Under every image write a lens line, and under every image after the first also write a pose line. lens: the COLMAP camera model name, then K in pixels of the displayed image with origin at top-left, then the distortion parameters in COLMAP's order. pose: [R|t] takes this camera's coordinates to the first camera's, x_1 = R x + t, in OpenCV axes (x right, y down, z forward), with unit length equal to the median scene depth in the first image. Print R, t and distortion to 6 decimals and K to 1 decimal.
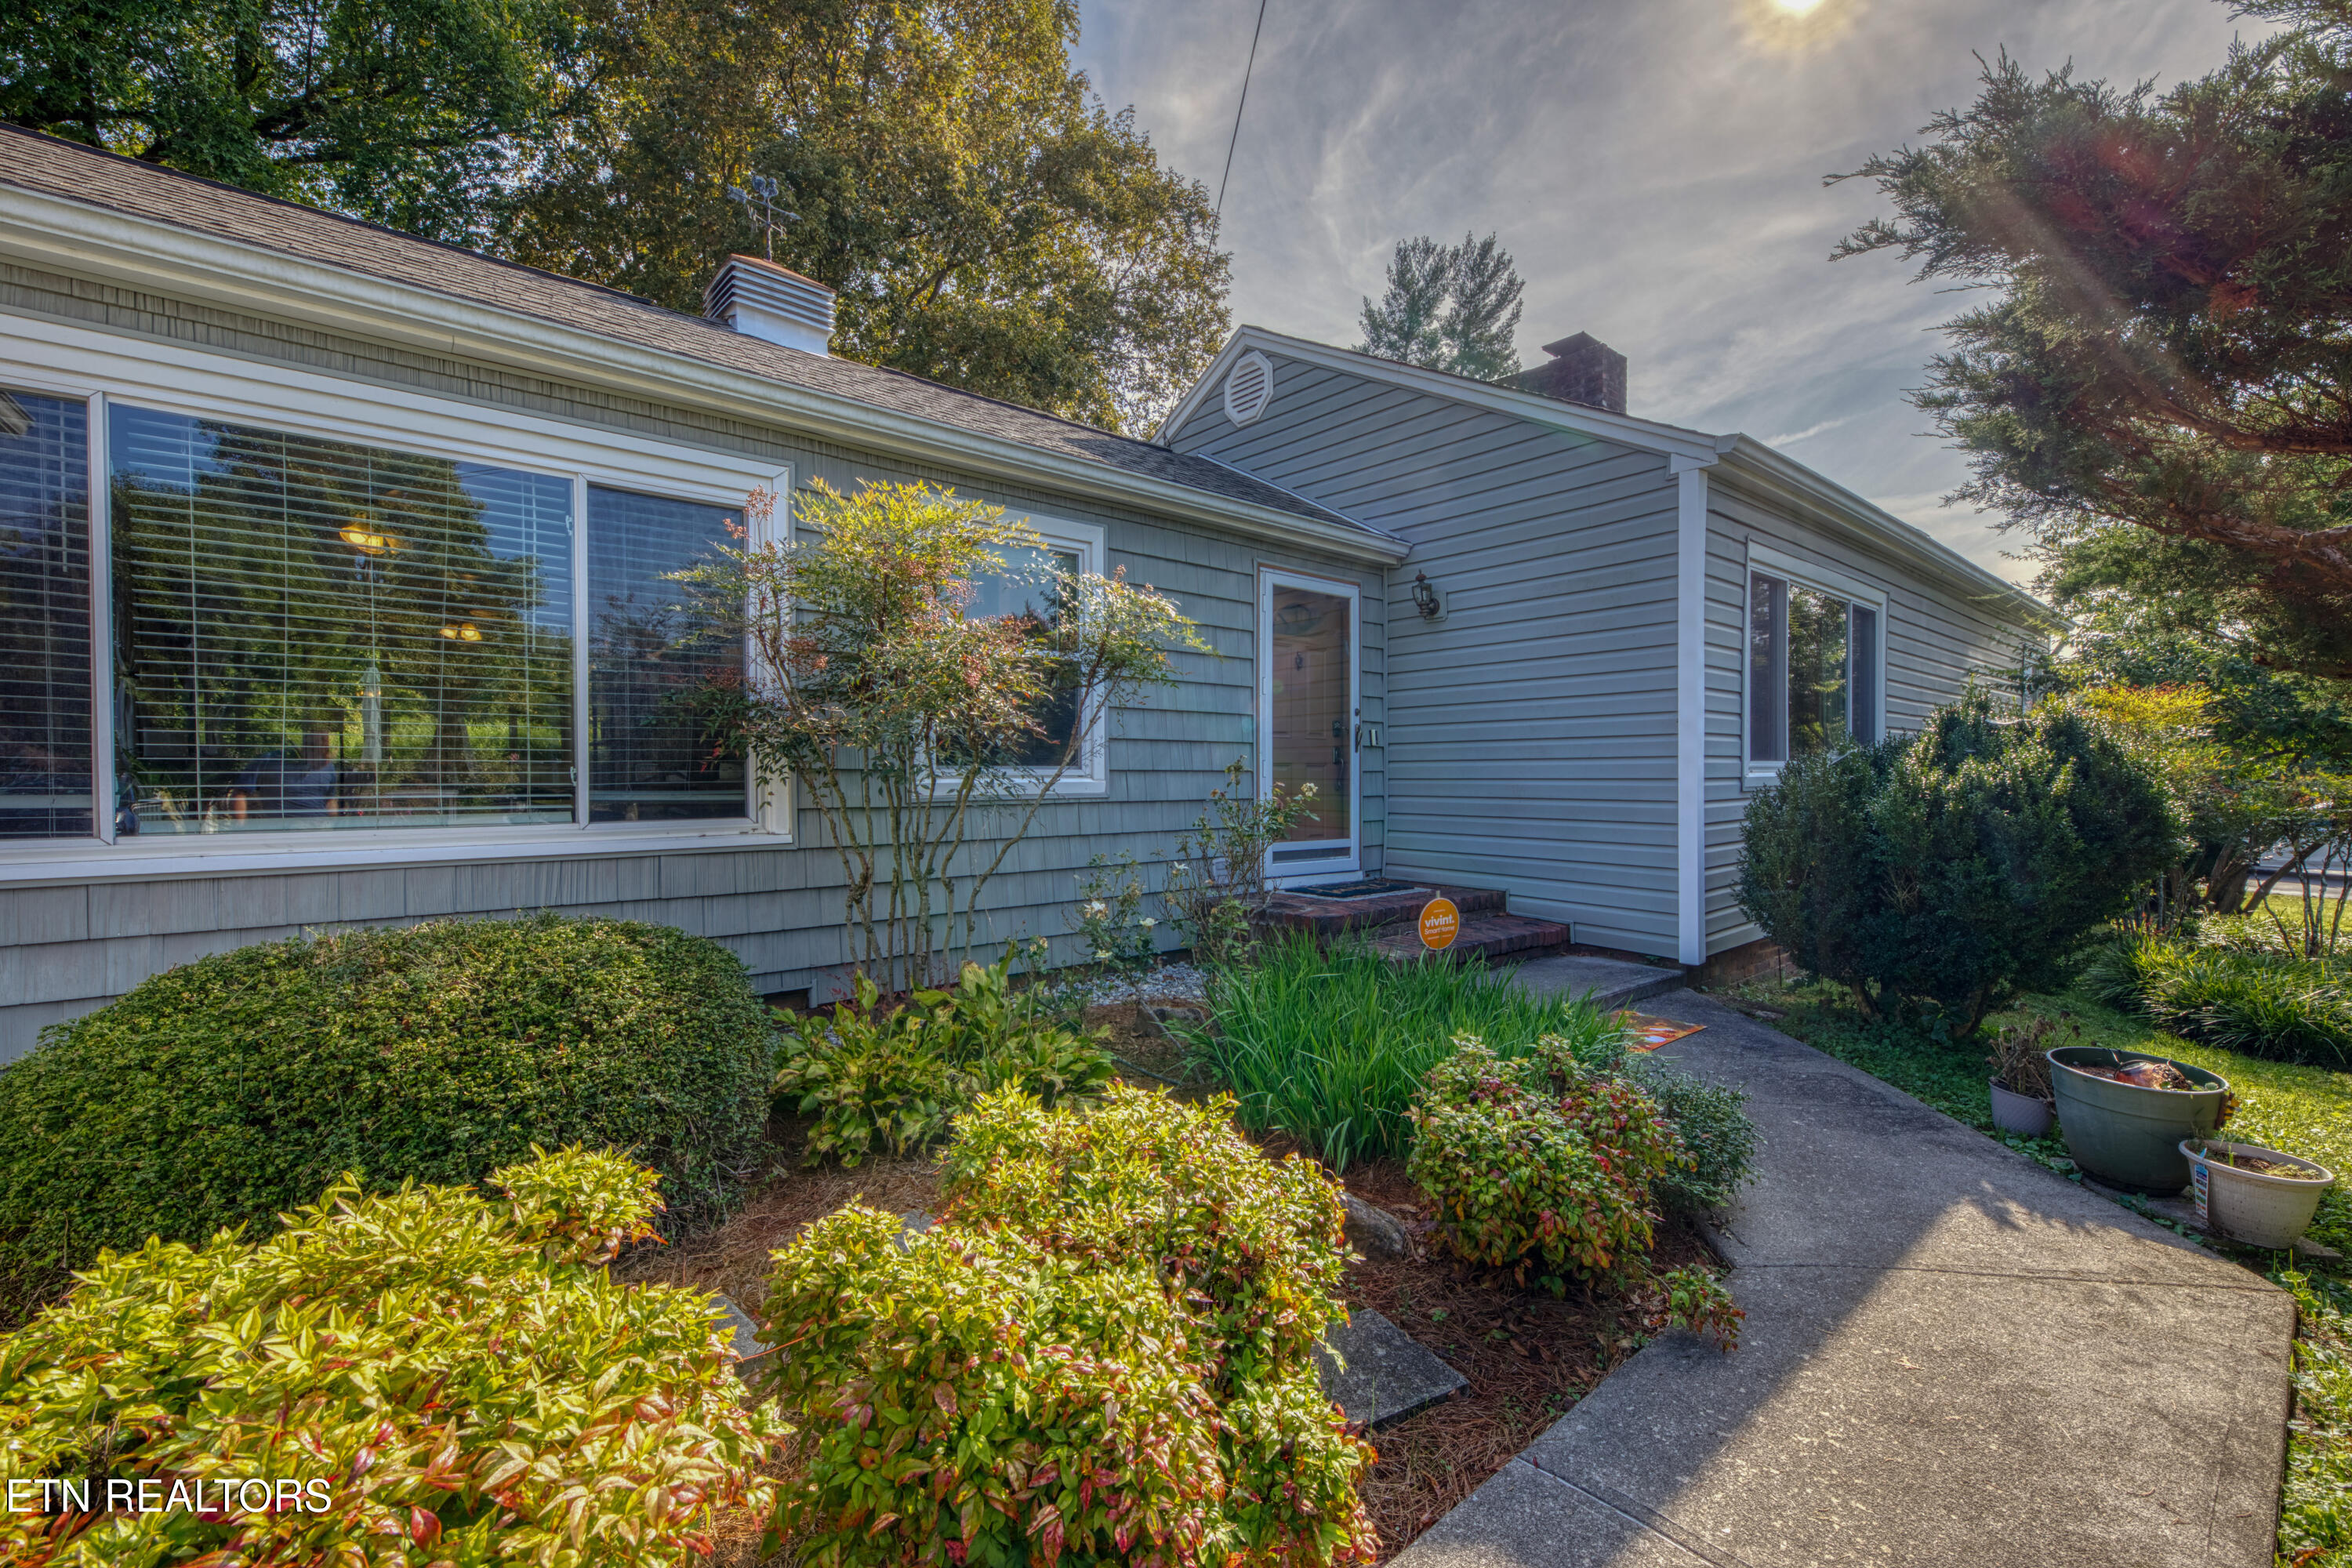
lens RADIAL K [[962.6, 0, 1208.2], [0, 962.6, 829.6], [0, 0, 1]] dist [-0.001215, 0.000042]
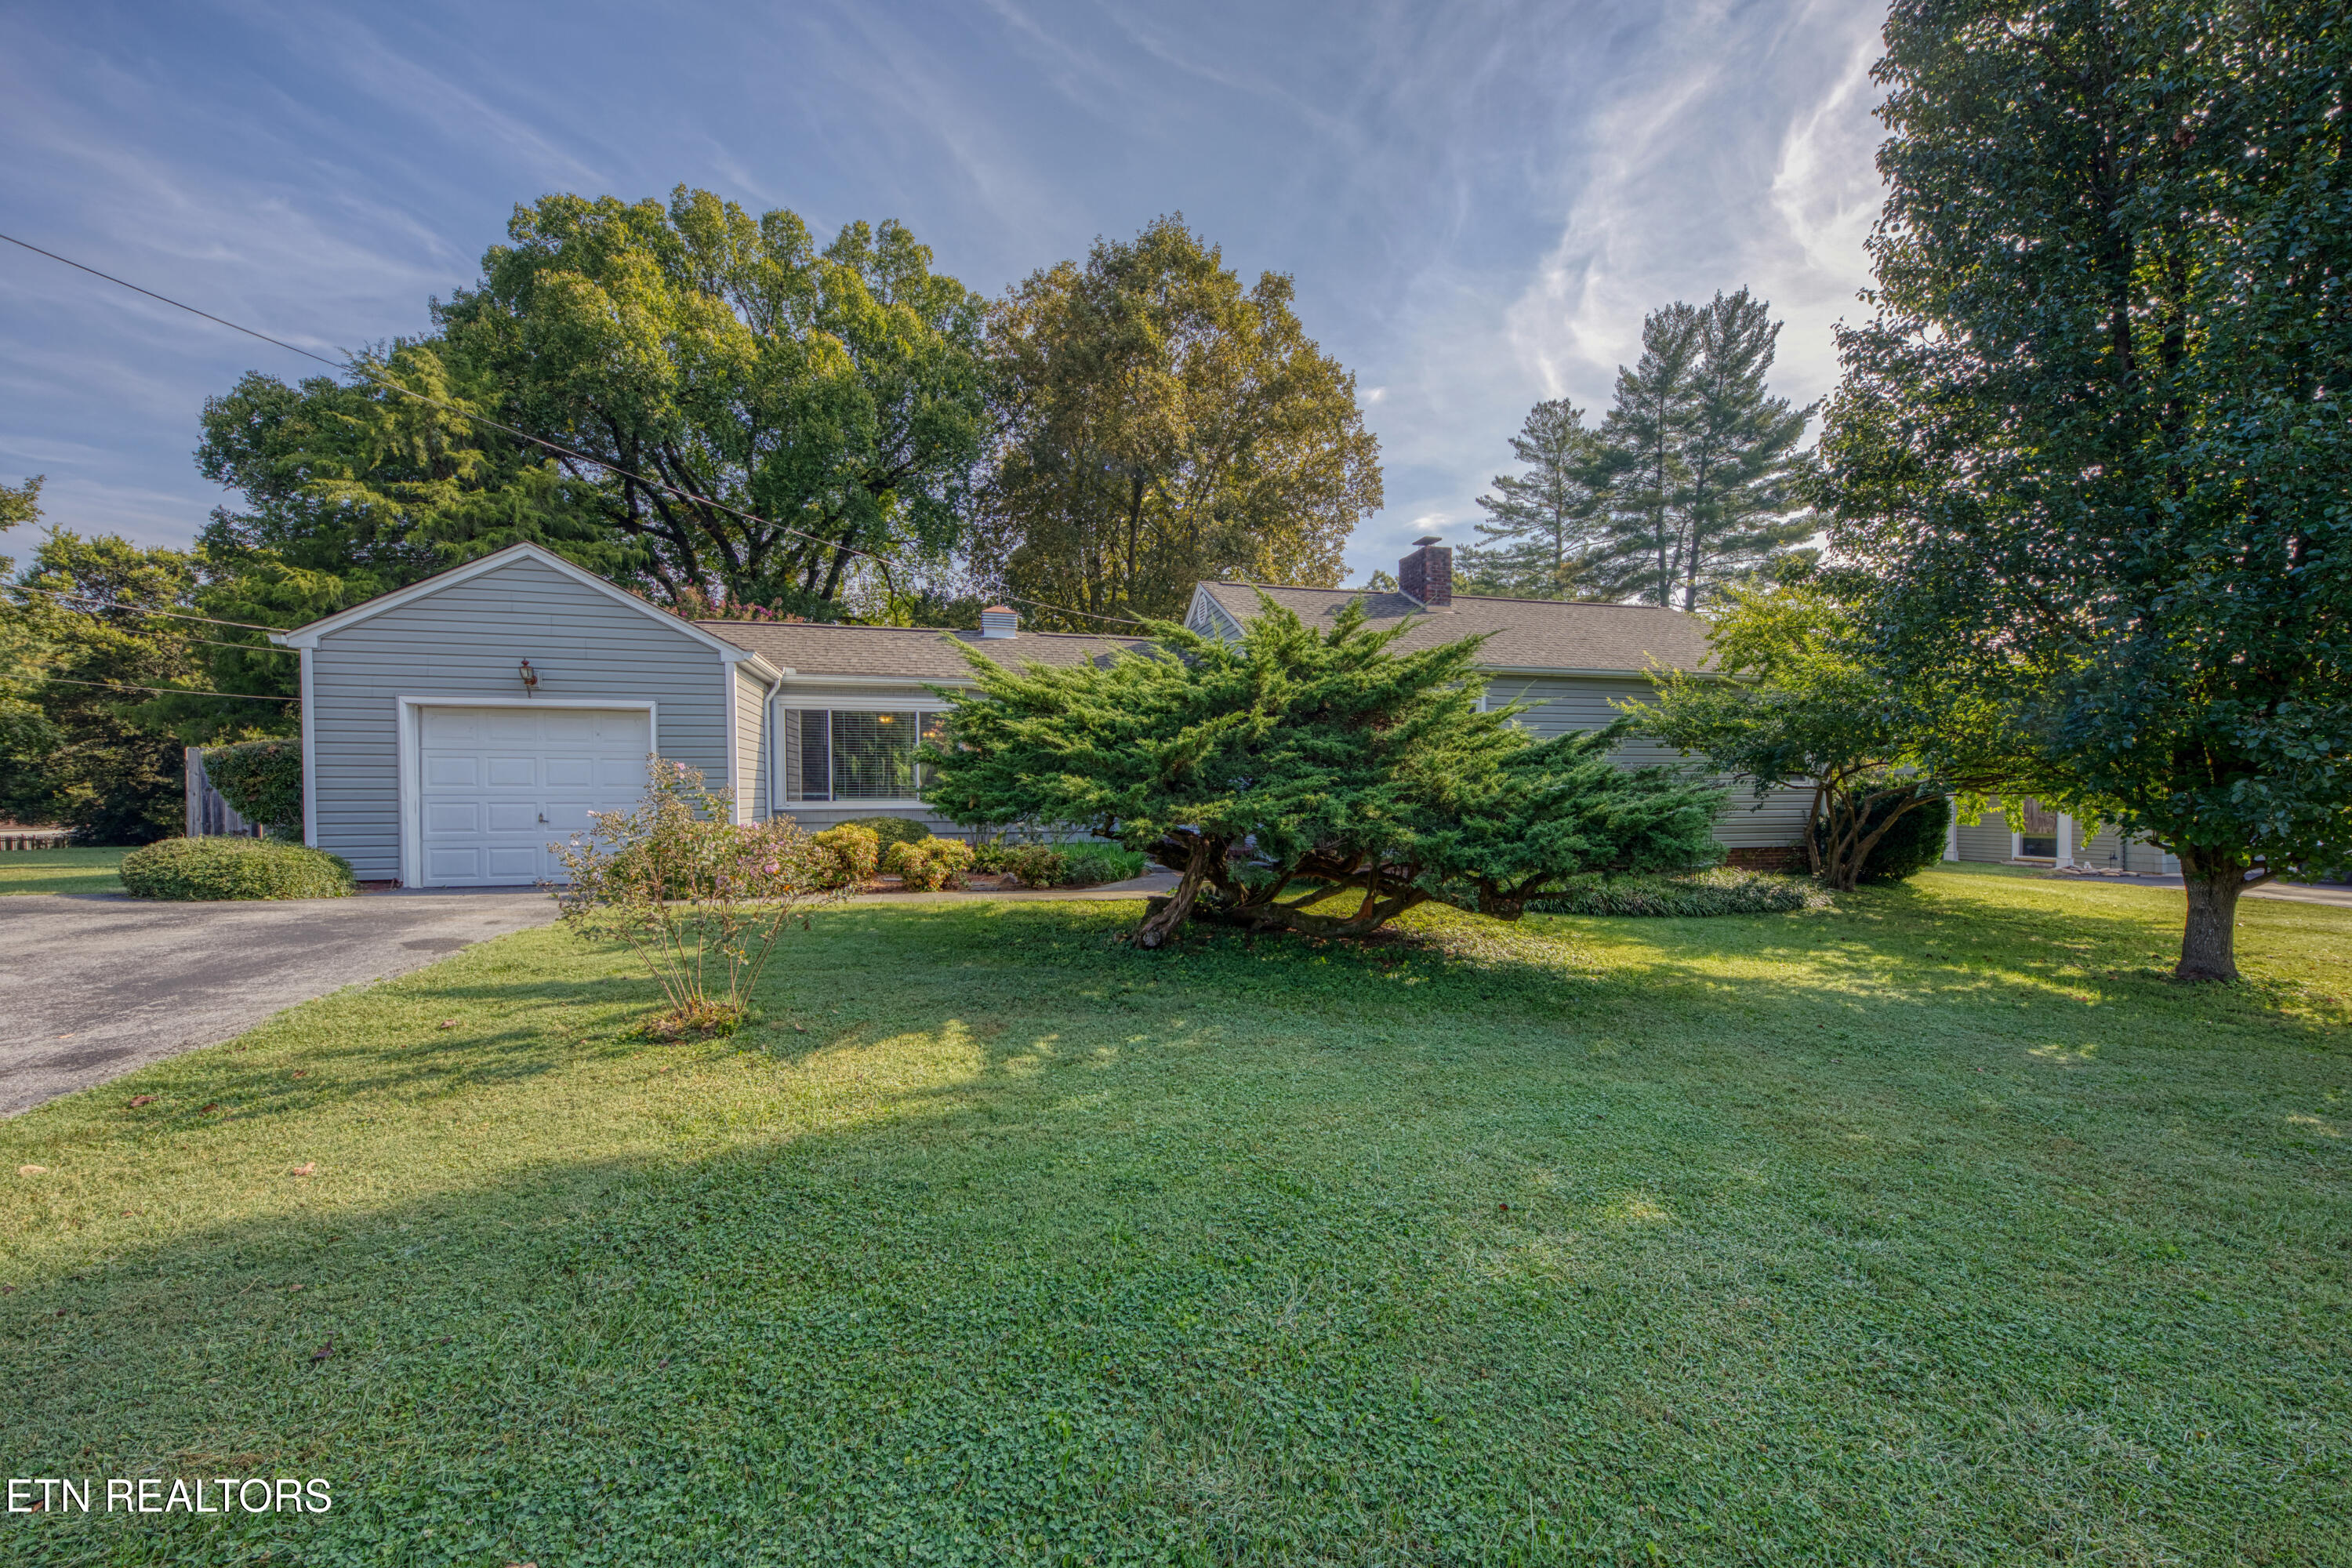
lens RADIAL K [[911.5, 0, 1171.3], [0, 911.5, 817.5], [0, 0, 1]] dist [0.016631, -0.010588]
pose [[0.893881, 0.005850, -0.448266, 0.717414], [-0.021119, 0.999354, -0.029072, 0.054479], [0.447806, 0.035454, 0.893427, -0.674176]]
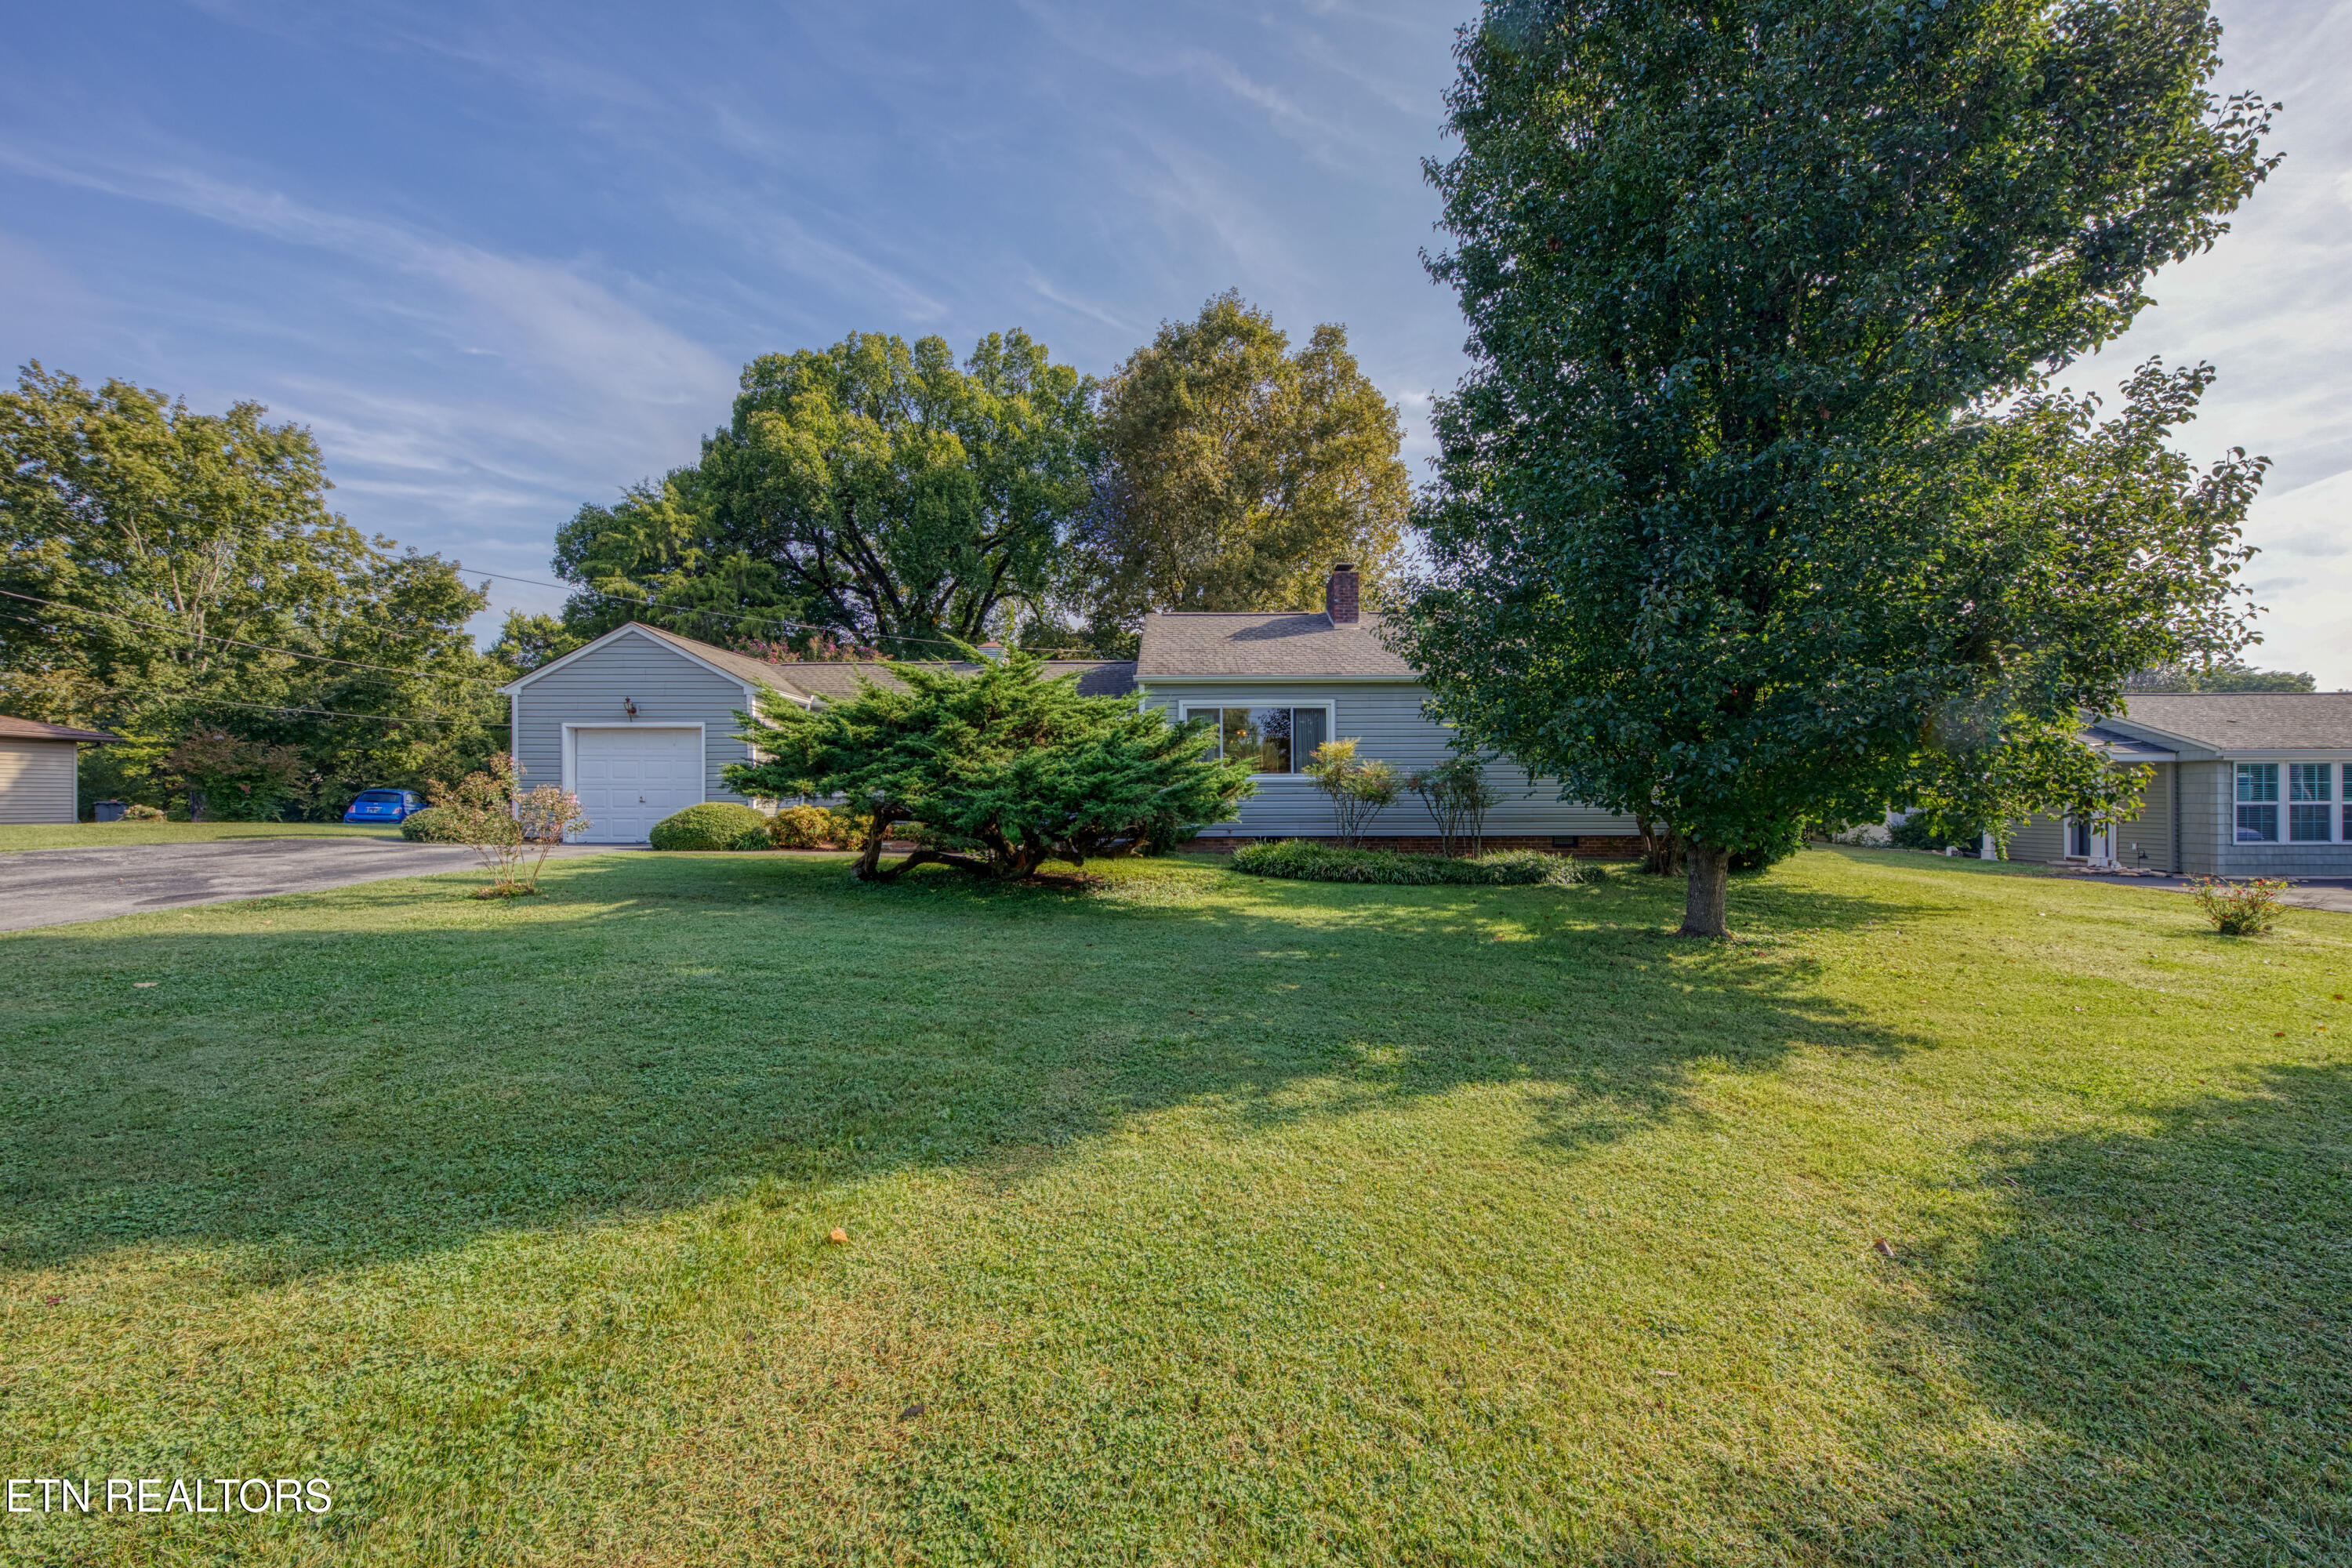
lens RADIAL K [[854.4, 0, 1145.4], [0, 854.4, 802.8], [0, 0, 1]] dist [0.011643, -0.007573]
pose [[0.735589, 0.000124, -0.677428, 1.295079], [-0.037336, 0.998487, -0.040358, 0.073398], [0.676399, 0.054979, 0.734481, -0.562843]]
